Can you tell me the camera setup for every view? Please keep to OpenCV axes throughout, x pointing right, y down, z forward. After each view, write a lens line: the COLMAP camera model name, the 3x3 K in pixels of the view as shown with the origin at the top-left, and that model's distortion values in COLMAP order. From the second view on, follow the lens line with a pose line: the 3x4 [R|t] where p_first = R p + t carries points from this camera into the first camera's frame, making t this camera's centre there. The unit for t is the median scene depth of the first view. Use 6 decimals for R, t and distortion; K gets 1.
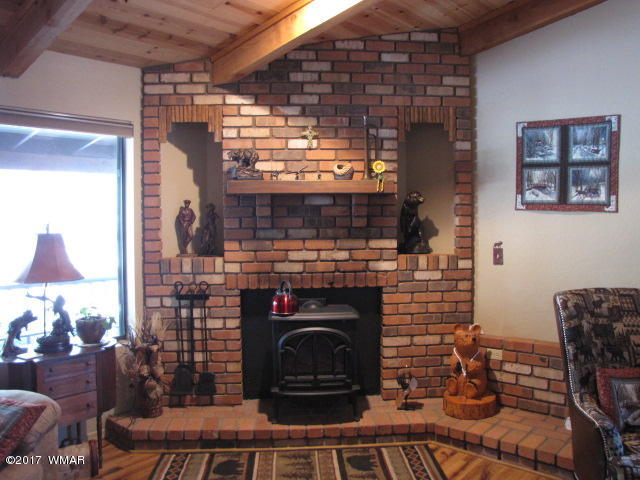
lens RADIAL K [[539.6, 0, 321.1], [0, 539.6, 227.3], [0, 0, 1]] dist [-0.171417, 0.135229]
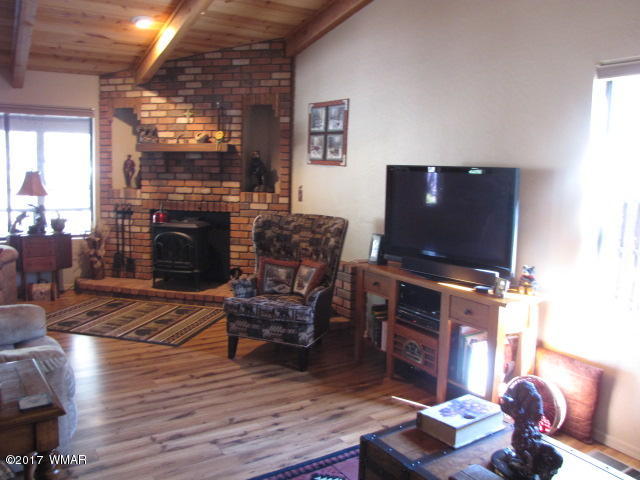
lens RADIAL K [[539.6, 0, 321.1], [0, 539.6, 227.3], [0, 0, 1]] dist [-0.171417, 0.135229]
pose [[0.956632, 0.058269, -0.285411, 0.829589], [-0.036037, 0.995936, 0.082540, 0.016954], [0.289060, -0.068675, 0.954844, -0.416585]]
